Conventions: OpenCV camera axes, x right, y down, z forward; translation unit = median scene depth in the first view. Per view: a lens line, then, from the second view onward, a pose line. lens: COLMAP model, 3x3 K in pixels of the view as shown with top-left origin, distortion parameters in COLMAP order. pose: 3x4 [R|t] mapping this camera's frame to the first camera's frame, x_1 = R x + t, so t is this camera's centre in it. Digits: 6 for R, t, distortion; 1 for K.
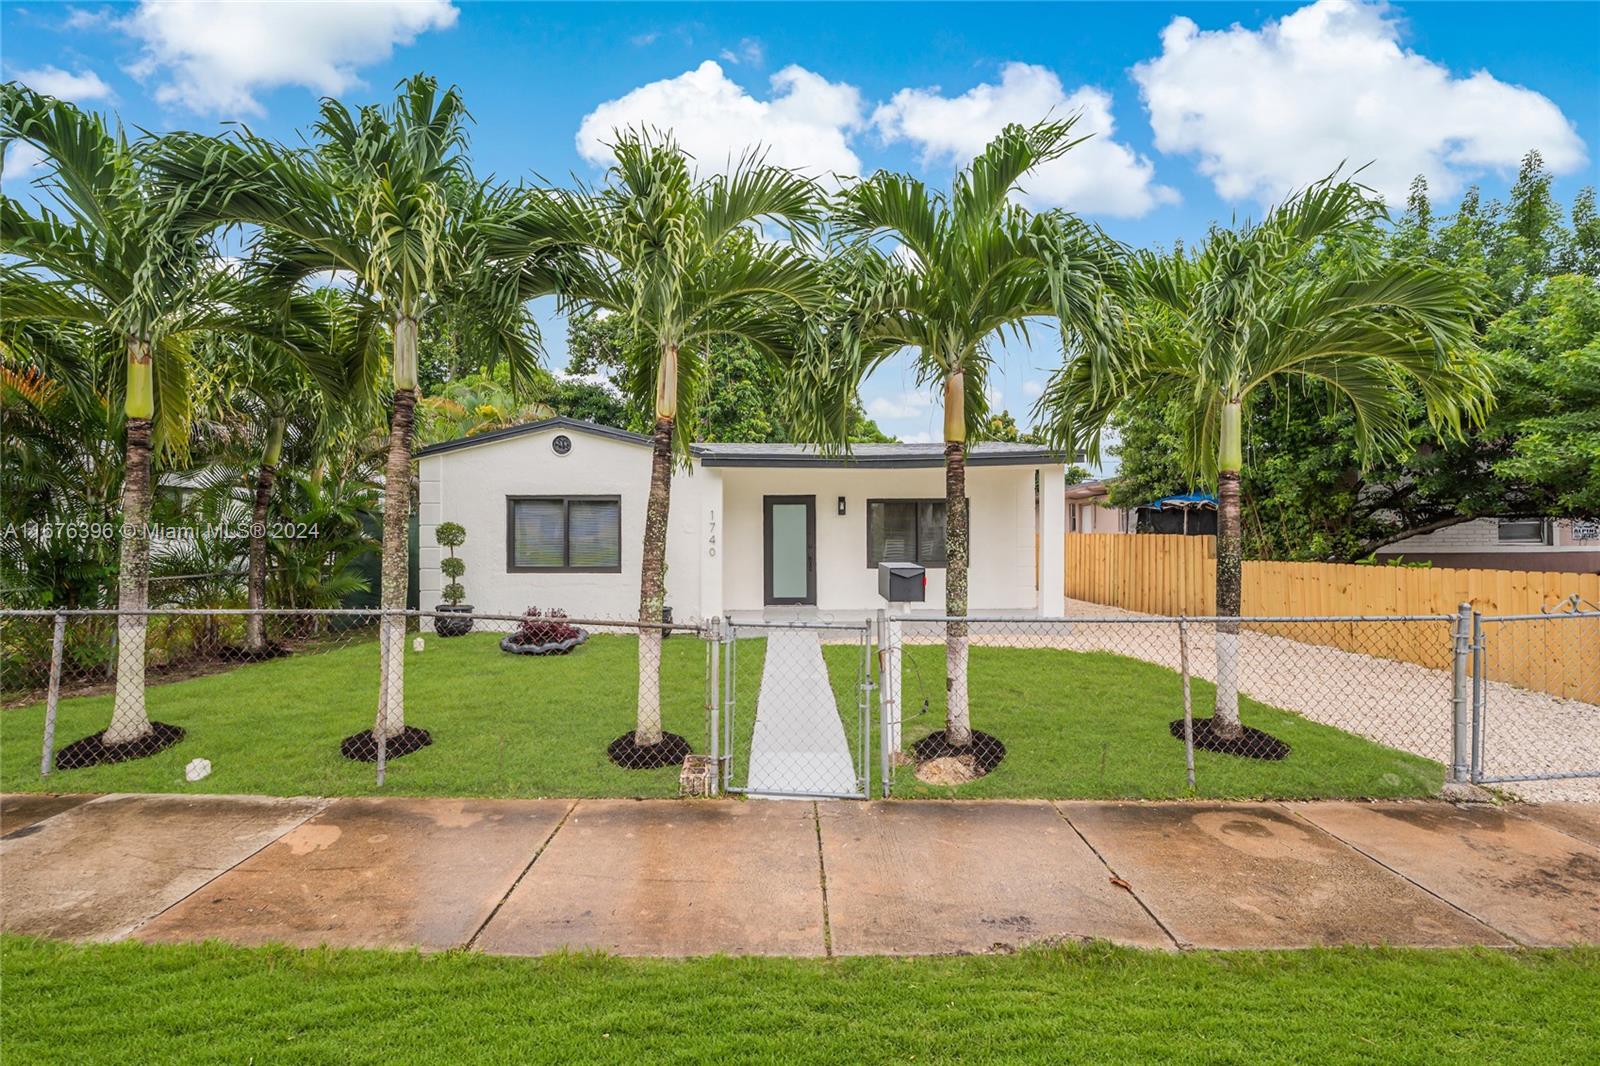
lens RADIAL K [[652.4, 0, 800.0], [0, 652.4, 533.0], [0, 0, 1]] dist [-0.002096, -0.000287]
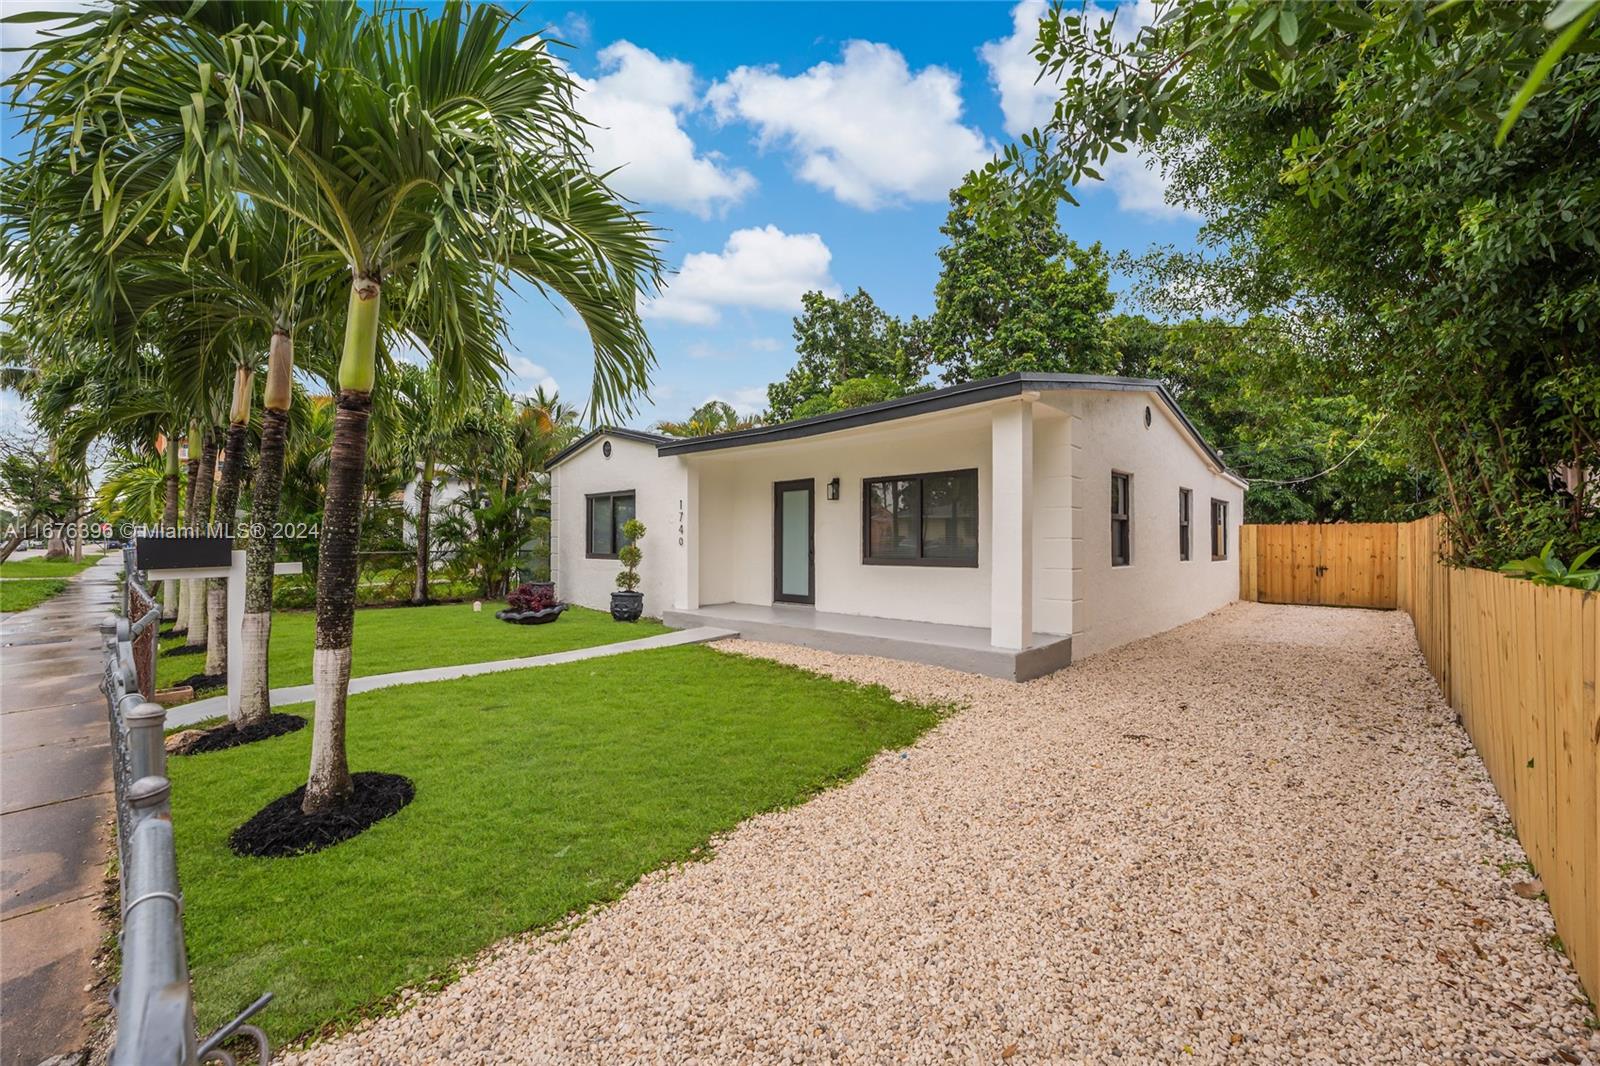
lens RADIAL K [[649.8, 0, 800.0], [0, 649.8, 533.0], [0, 0, 1]] dist [0.000147, 0.000372]
pose [[0.714711, -0.005919, -0.699395, 0.620002], [-0.000613, 0.999959, -0.009089, 0.022489], [0.699419, 0.006925, 0.714678, 0.371067]]
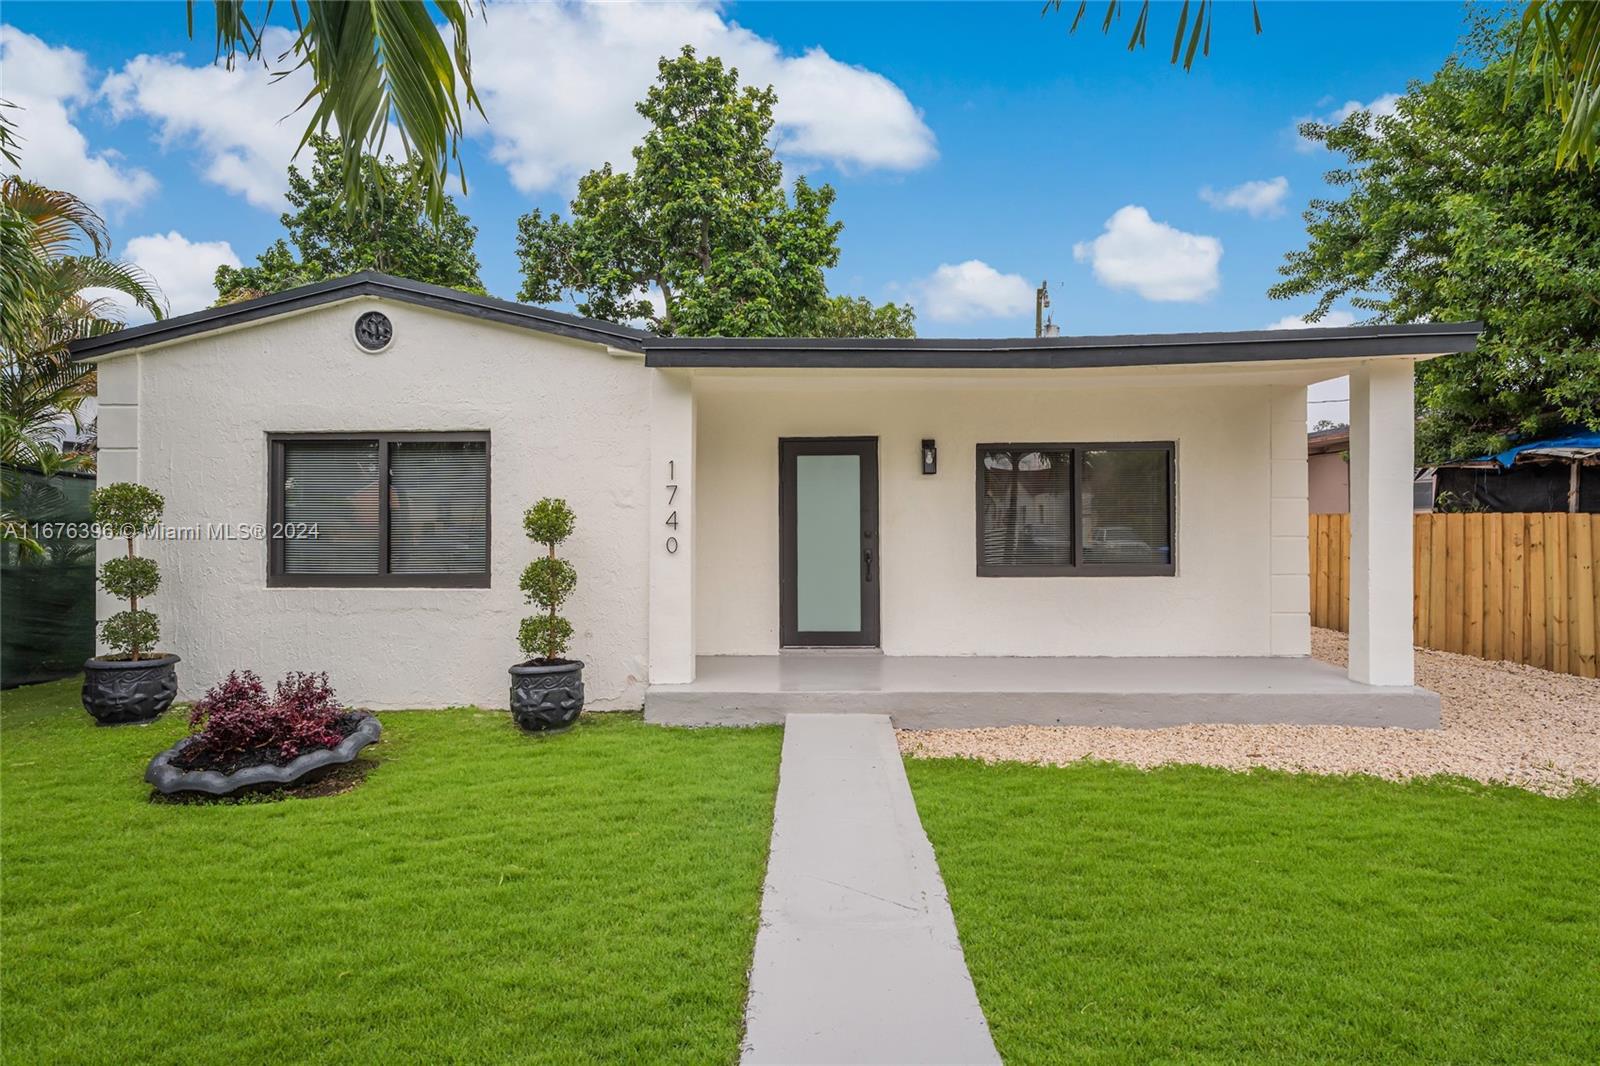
lens RADIAL K [[759.2, 0, 797.9], [0, 759.2, 520.9], [0, 0, 1]] dist [0.002657, 0.000261]
pose [[0.998937, -0.000030, -0.046104, -0.012618], [0.000066, 1.000000, 0.000783, 0.009256], [0.046104, -0.000785, 0.998936, 0.389746]]
